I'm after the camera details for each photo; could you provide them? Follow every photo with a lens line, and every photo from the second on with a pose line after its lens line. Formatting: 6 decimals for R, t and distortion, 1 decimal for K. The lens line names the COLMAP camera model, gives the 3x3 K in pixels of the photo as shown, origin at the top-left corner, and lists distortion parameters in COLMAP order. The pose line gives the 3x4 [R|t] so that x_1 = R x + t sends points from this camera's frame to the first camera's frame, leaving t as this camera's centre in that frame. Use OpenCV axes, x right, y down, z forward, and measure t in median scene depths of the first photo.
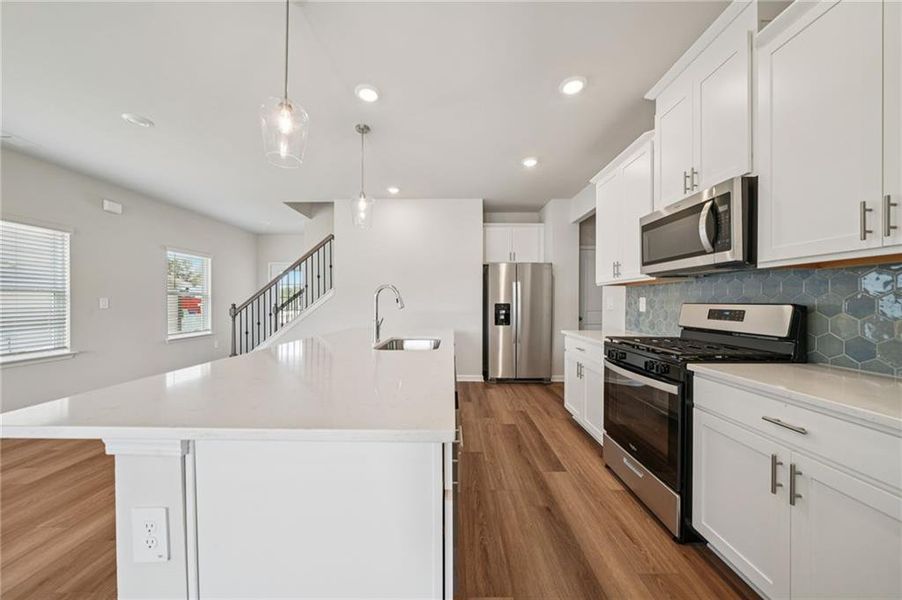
lens RADIAL K [[306.7, 0, 448.5], [0, 306.7, 304.4], [0, 0, 1]] dist [-0.002478, -0.000169]
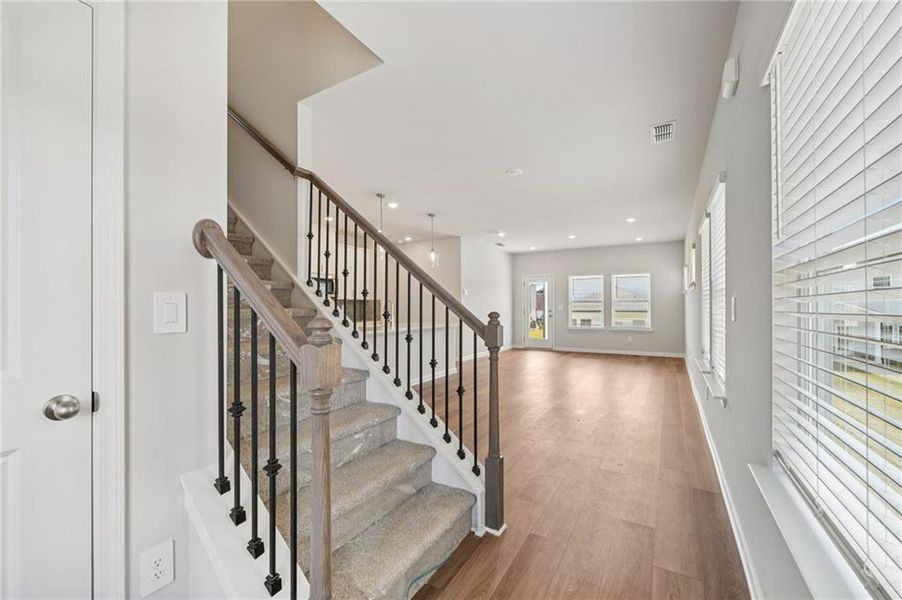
lens RADIAL K [[374.8, 0, 450.8], [0, 374.8, 307.2], [0, 0, 1]] dist [0.003165, -0.000067]
pose [[-0.864615, 0.006812, 0.502388, -1.494103], [0.012001, 0.999903, 0.007096, -0.014234], [-0.502291, 0.012164, -0.864613, 2.407478]]
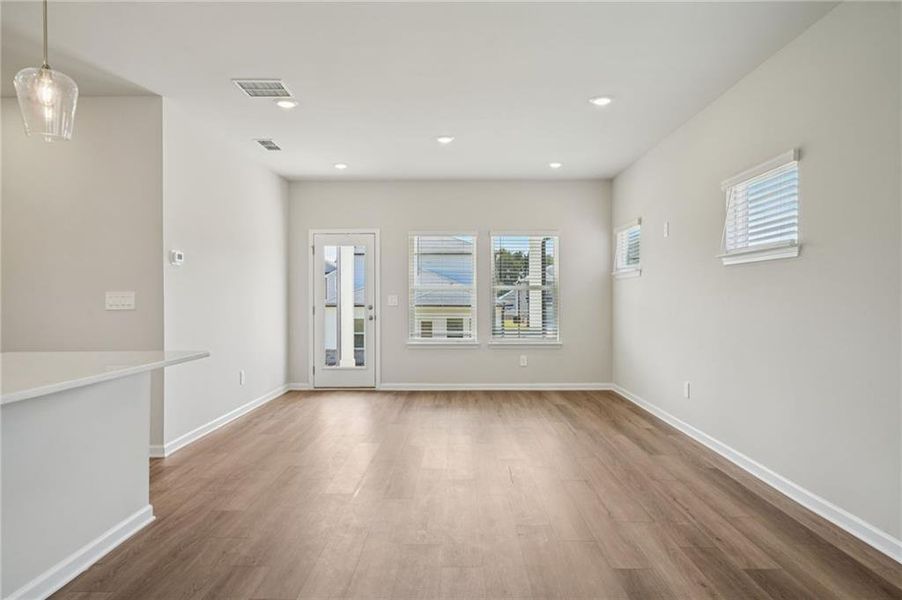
lens RADIAL K [[566.0, 0, 451.0], [0, 566.0, 300.0], [0, 0, 1]] dist [0.002431, -0.000380]
pose [[-0.999928, 0.007114, 0.009696, -0.884257], [0.007243, 0.999885, 0.013300, -0.007601], [-0.009600, 0.013369, -0.999865, 1.359147]]
